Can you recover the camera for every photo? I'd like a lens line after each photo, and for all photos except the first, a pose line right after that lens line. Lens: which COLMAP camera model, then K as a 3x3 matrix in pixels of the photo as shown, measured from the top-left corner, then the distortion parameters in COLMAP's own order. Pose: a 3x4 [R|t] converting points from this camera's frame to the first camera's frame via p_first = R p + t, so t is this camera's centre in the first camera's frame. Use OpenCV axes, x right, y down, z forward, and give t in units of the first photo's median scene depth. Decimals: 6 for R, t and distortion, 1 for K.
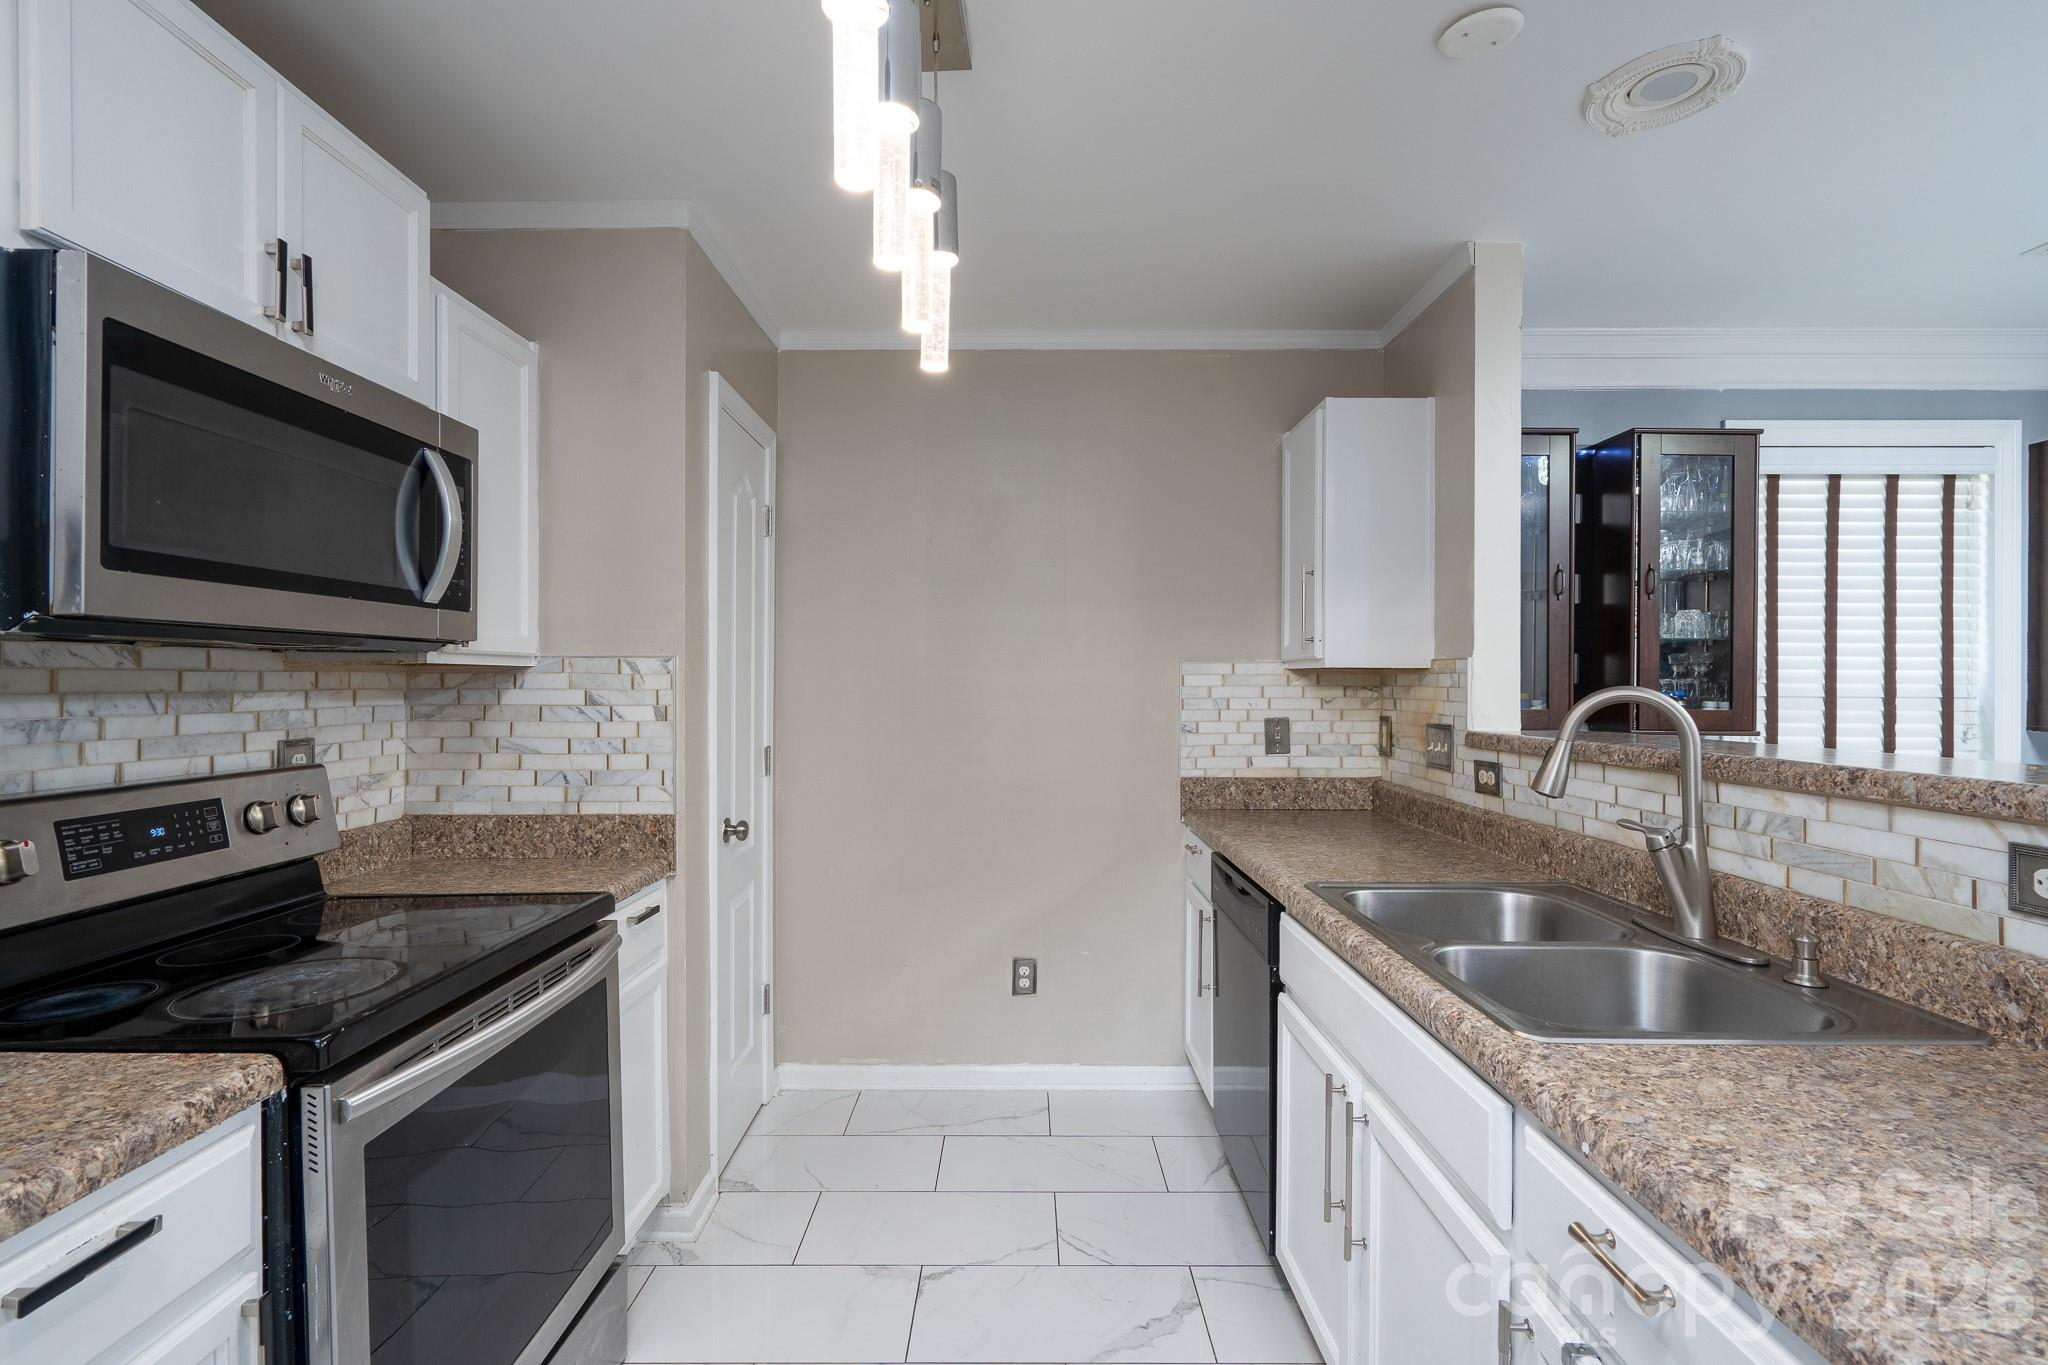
lens RADIAL K [[978.6, 0, 1011.2], [0, 978.6, 682.6], [0, 0, 1]] dist [-0.003325, 0.000659]
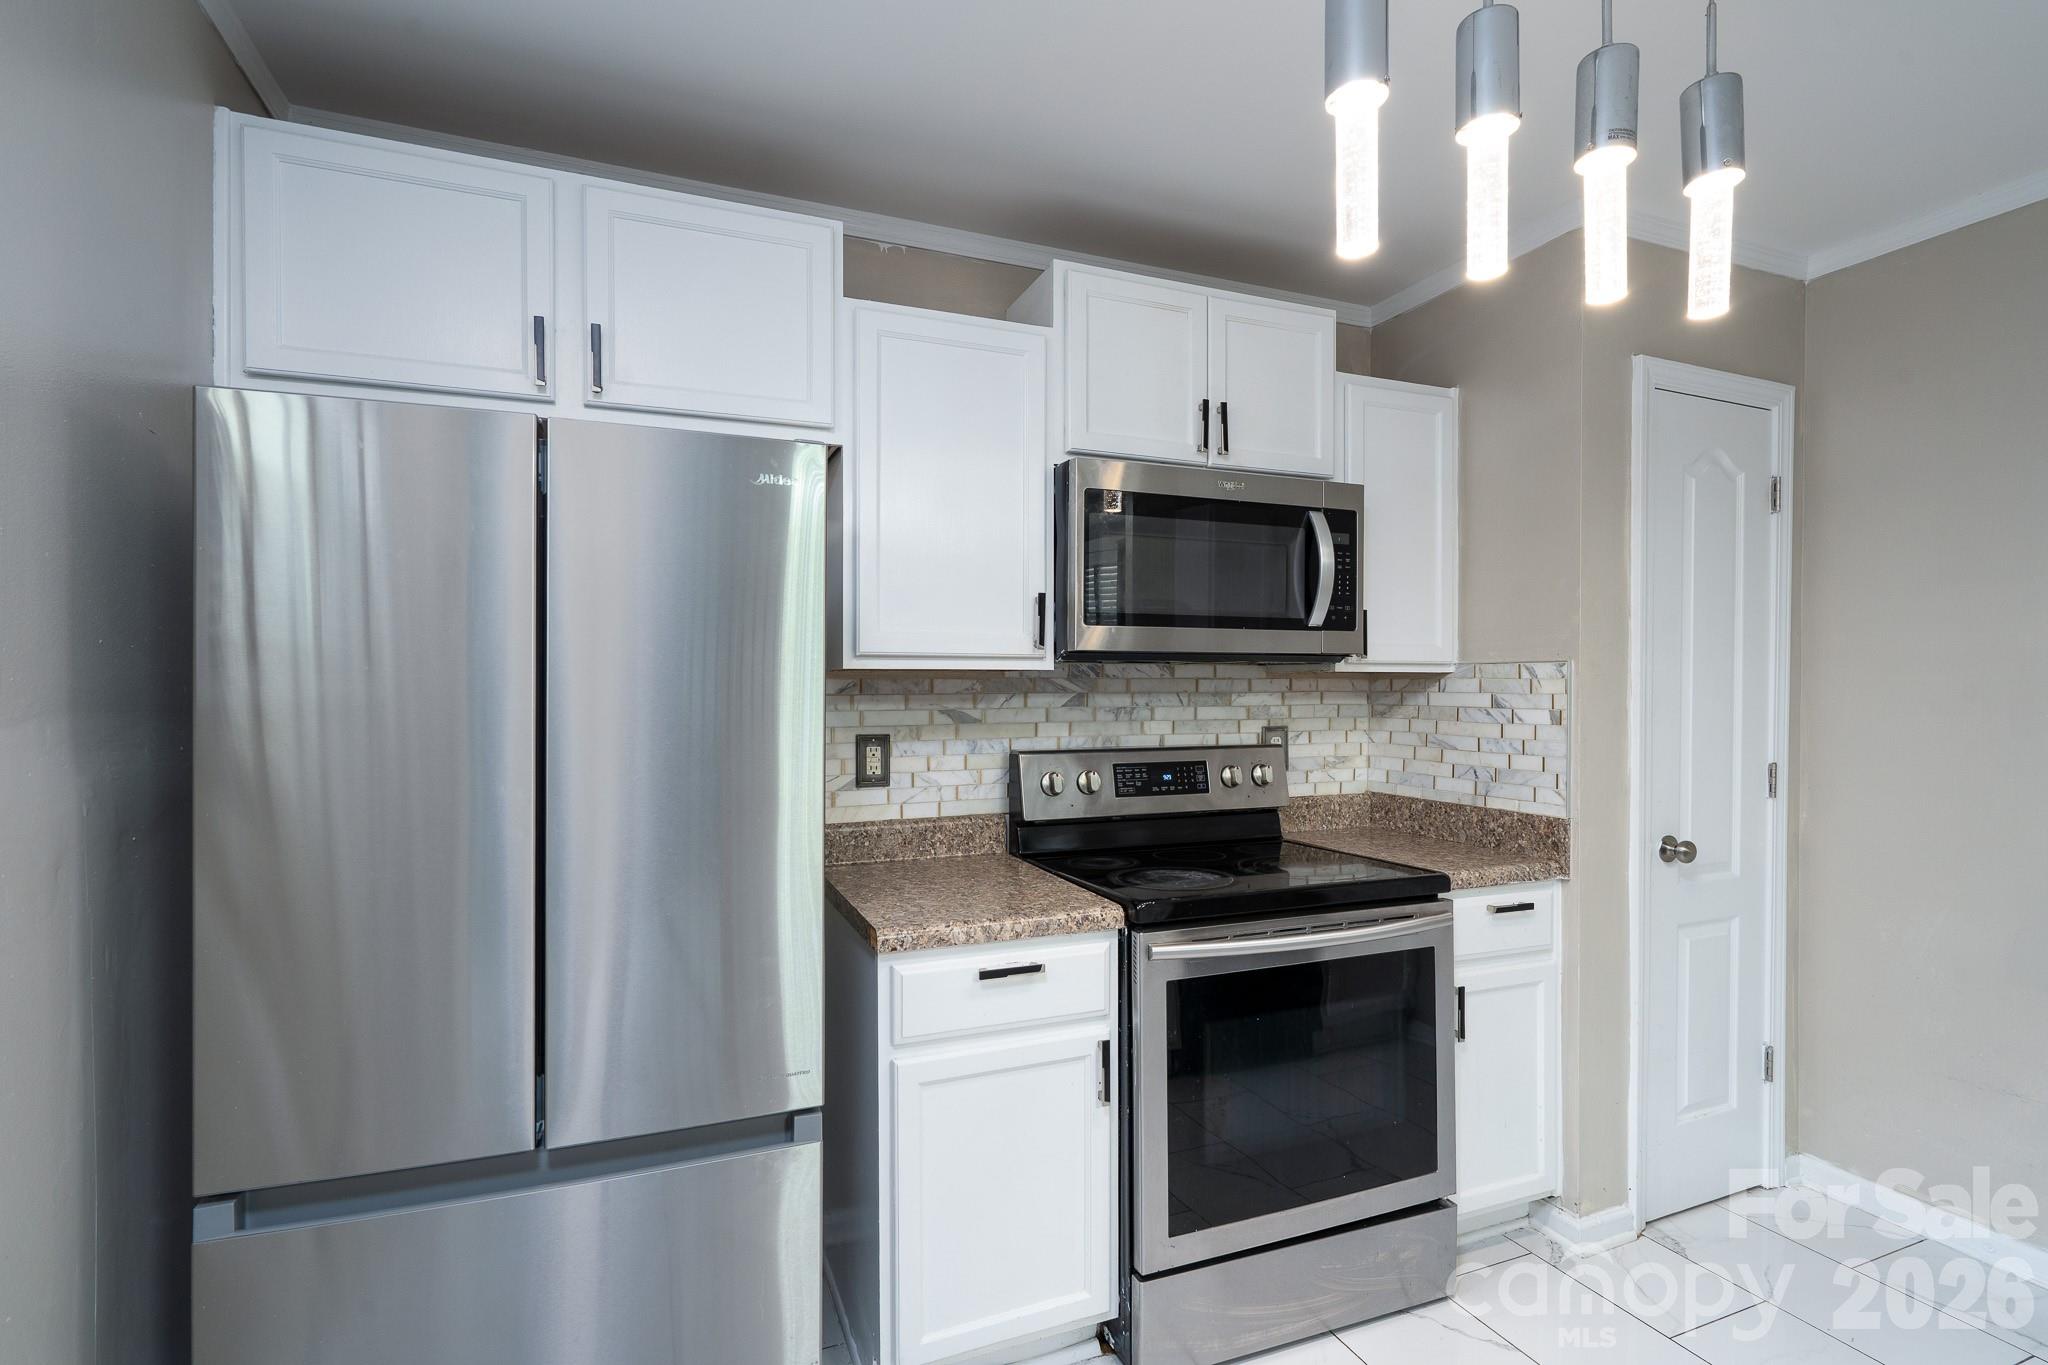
lens RADIAL K [[901.8, 0, 940.6], [0, 901.8, 685.5], [0, 0, 1]] dist [-0.005360, 0.000180]
pose [[0.339834, 0.000741, -0.940485, 0.342294], [-0.001018, 0.999999, 0.000419, -0.001615], [0.940485, 0.000815, 0.339835, 0.097105]]
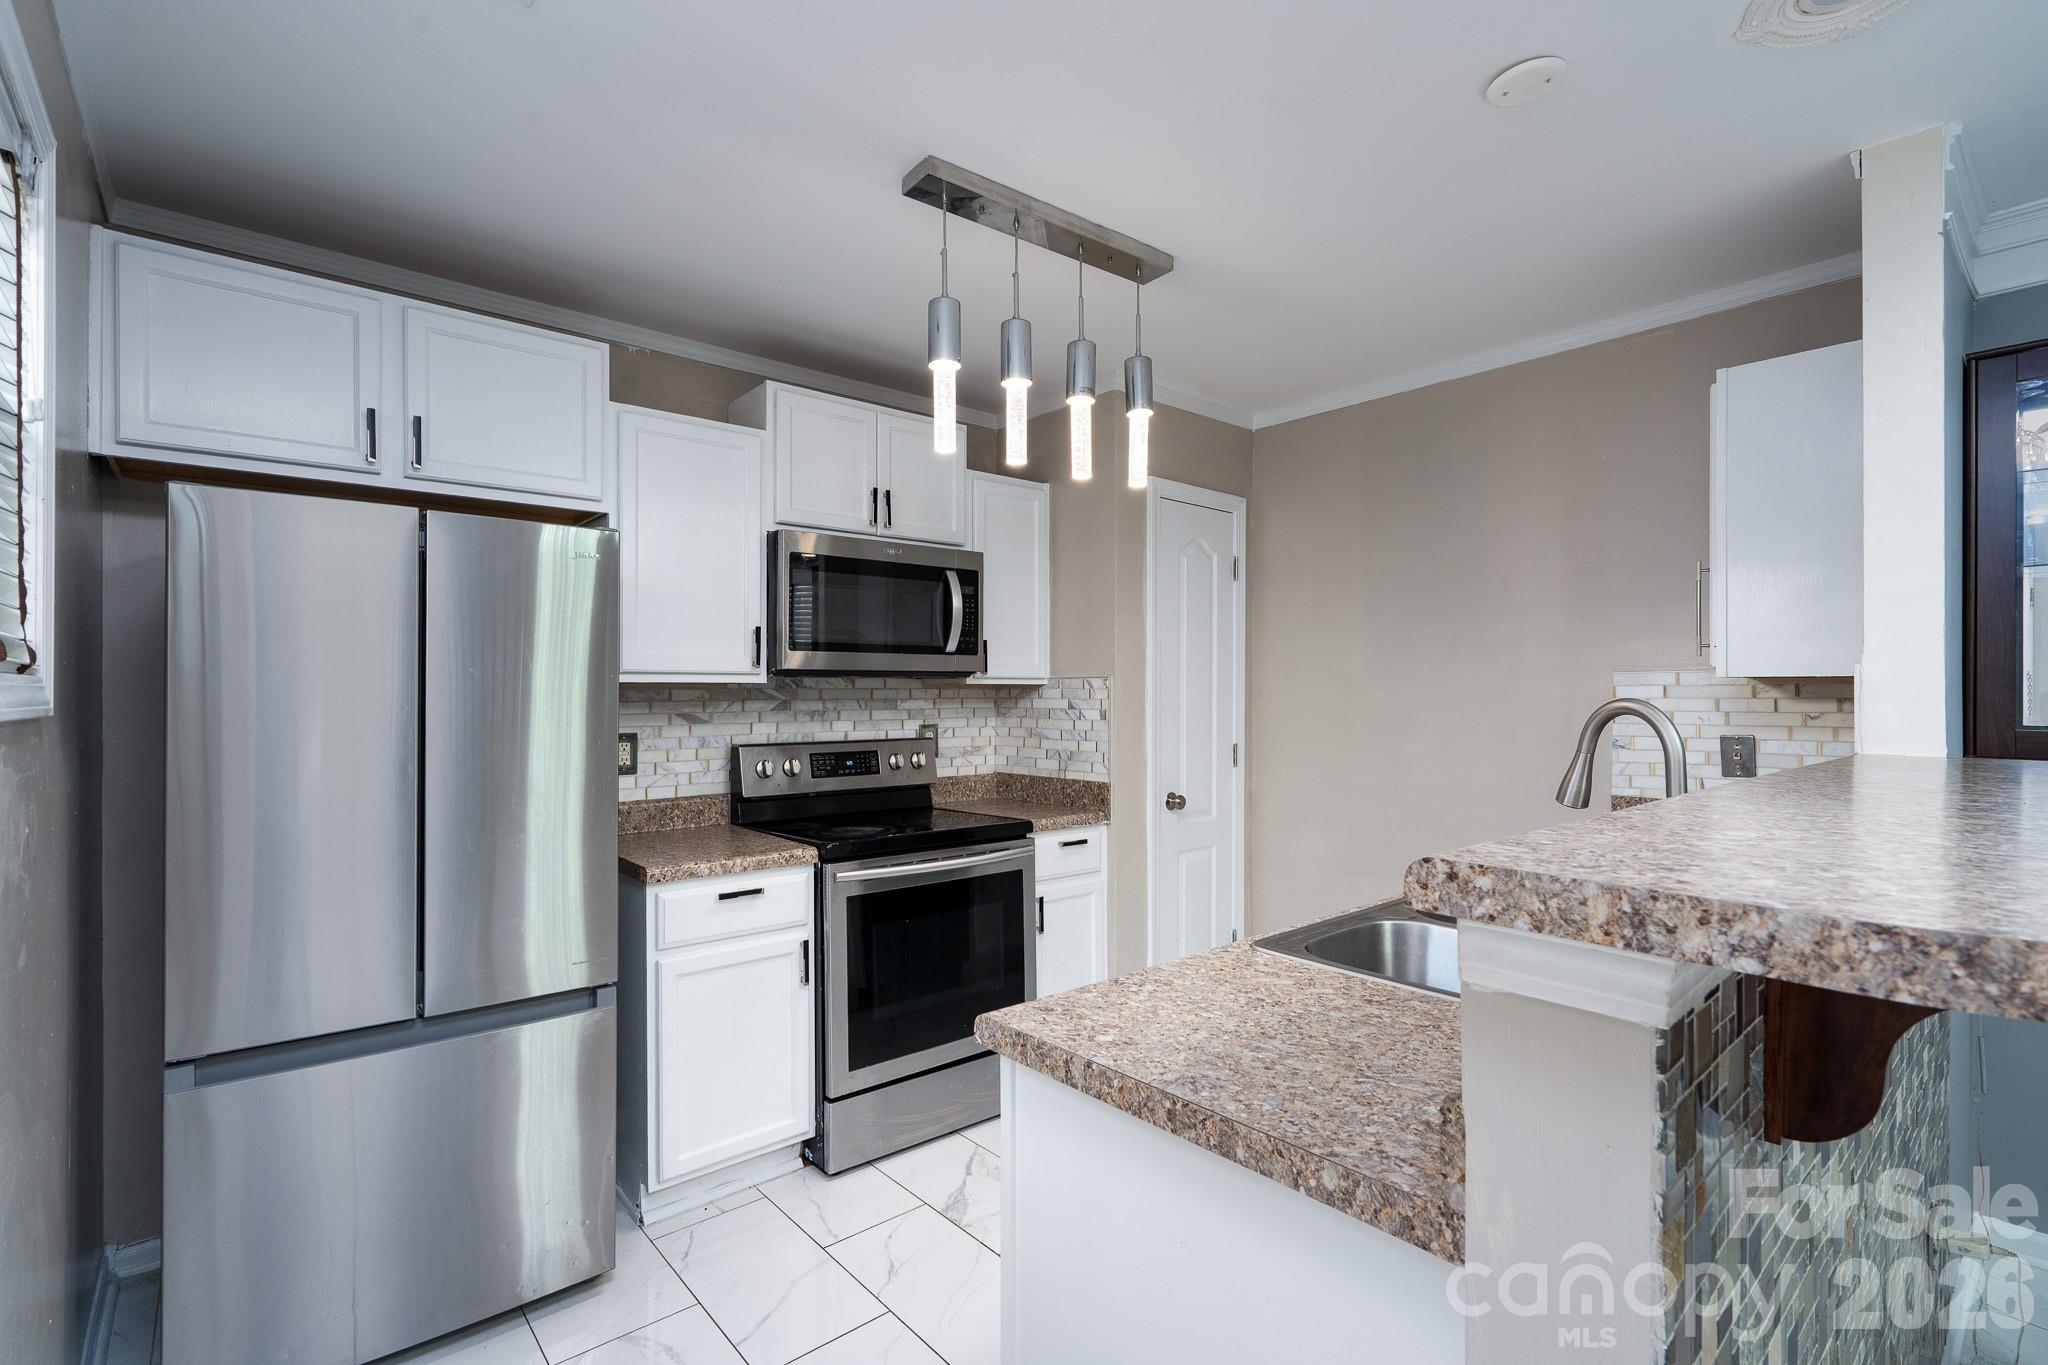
lens RADIAL K [[916.9, 0, 880.4], [0, 916.9, 683.0], [0, 0, 1]] dist [0.002066, 0.000260]
pose [[0.578076, -0.010626, -0.815914, 0.679391], [0.001571, 0.999928, -0.011909, -0.001767], [0.815982, 0.005603, 0.578051, -0.109498]]
